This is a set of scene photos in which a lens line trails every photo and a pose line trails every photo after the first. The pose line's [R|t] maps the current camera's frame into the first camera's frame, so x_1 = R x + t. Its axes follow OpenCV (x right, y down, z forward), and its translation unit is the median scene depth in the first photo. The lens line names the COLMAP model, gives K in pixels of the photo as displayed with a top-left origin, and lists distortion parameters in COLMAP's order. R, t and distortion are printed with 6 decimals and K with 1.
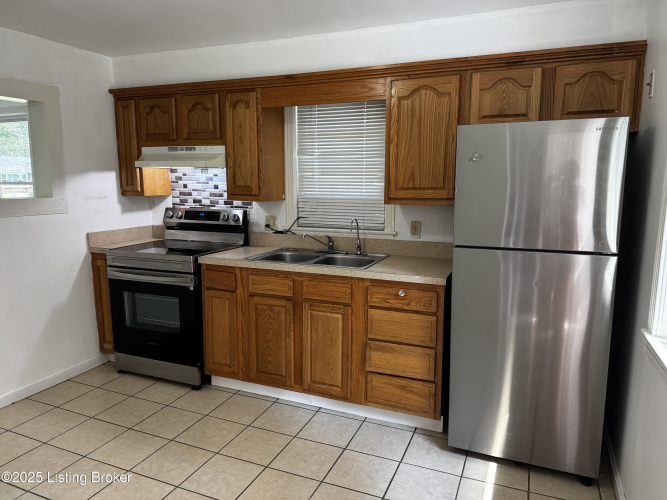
lens RADIAL K [[468.7, 0, 336.5], [0, 468.7, 249.4], [0, 0, 1]] dist [0.063551, -0.082590]
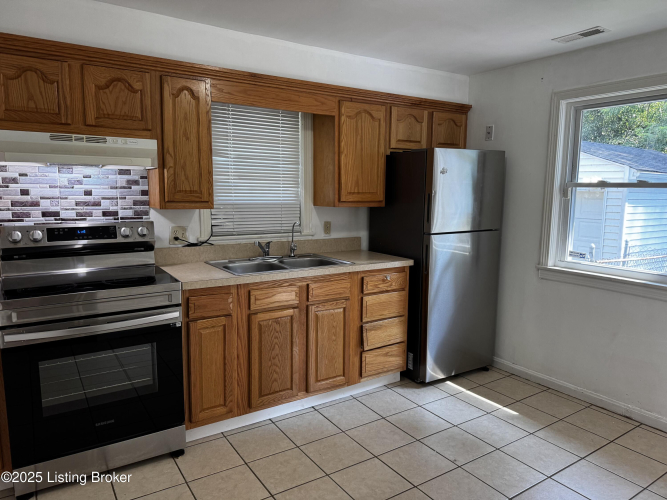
lens RADIAL K [[468.7, 0, 334.7], [0, 468.7, 247.9], [0, 0, 1]] dist [0.063551, -0.082590]
pose [[0.555570, -0.103087, 0.825055, -0.767556], [0.114540, 0.992313, 0.046858, -0.046709], [-0.823543, 0.068469, 0.563107, 0.336172]]
